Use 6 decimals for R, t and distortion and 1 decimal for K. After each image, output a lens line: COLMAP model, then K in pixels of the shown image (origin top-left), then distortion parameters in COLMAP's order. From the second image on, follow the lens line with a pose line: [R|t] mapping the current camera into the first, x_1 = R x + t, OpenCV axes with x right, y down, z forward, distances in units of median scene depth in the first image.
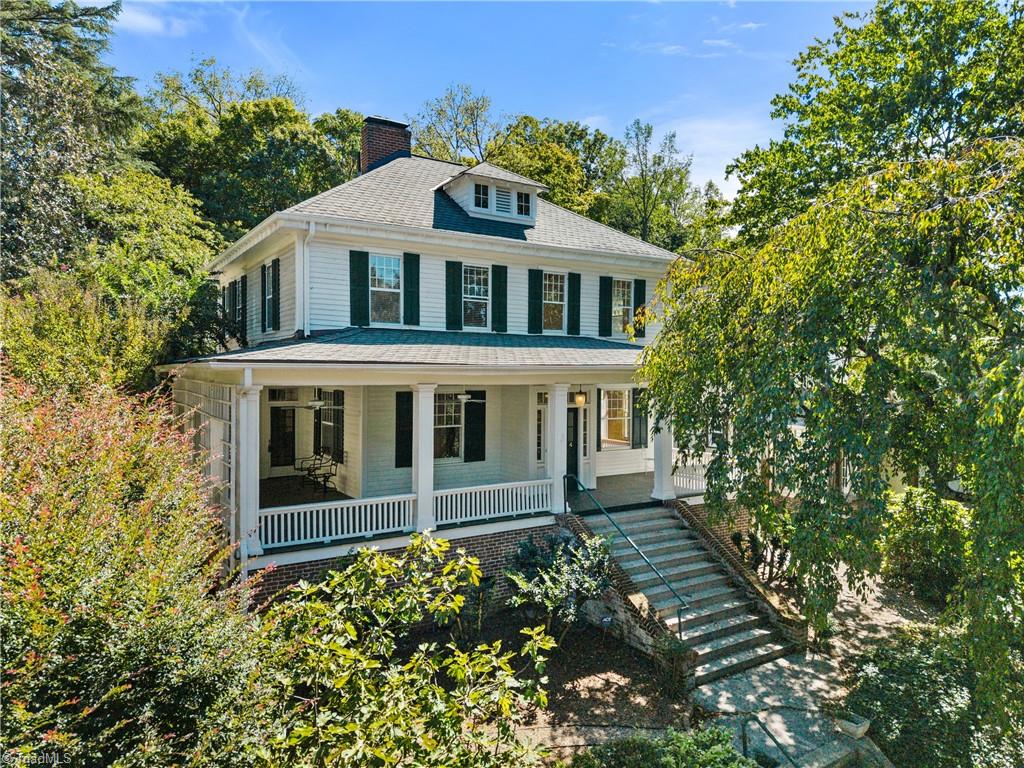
lens RADIAL K [[716.1, 0, 512.0], [0, 716.1, 384.0], [0, 0, 1]] dist [-0.000403, -0.001449]
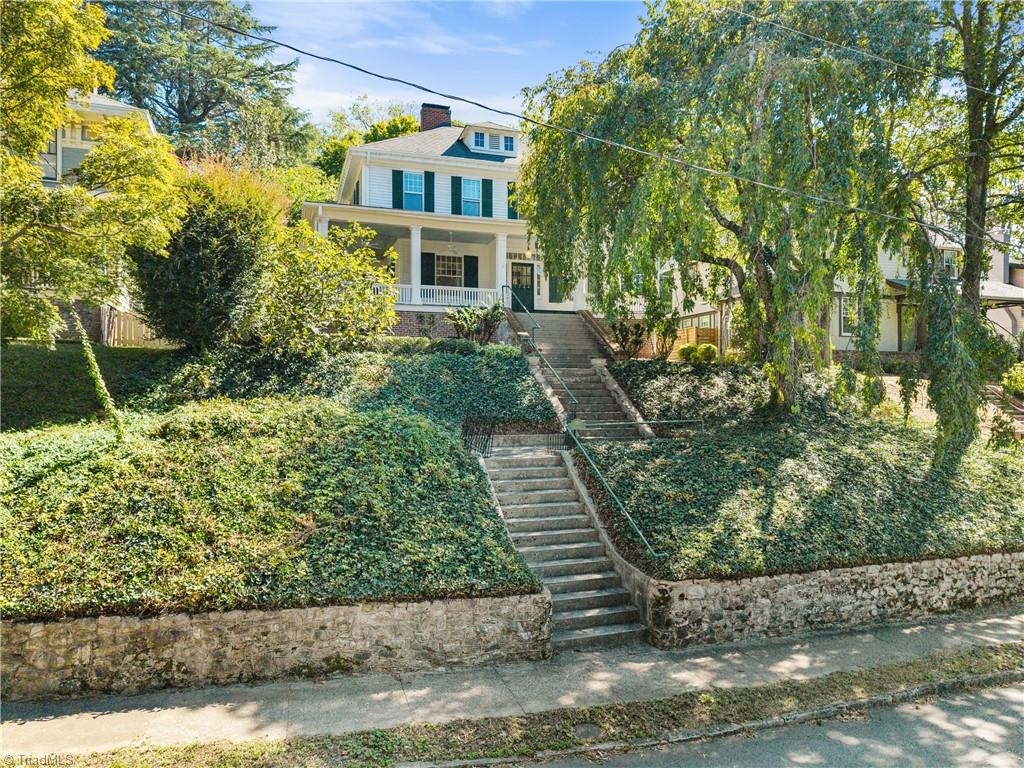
lens RADIAL K [[716.1, 0, 512.0], [0, 716.1, 384.0], [0, 0, 1]] dist [-0.000403, -0.001449]
pose [[0.969655, -0.010252, -0.244261, 0.404028], [-0.000691, 0.999002, -0.044671, 0.349617], [0.244475, 0.043484, 0.968680, -0.508187]]
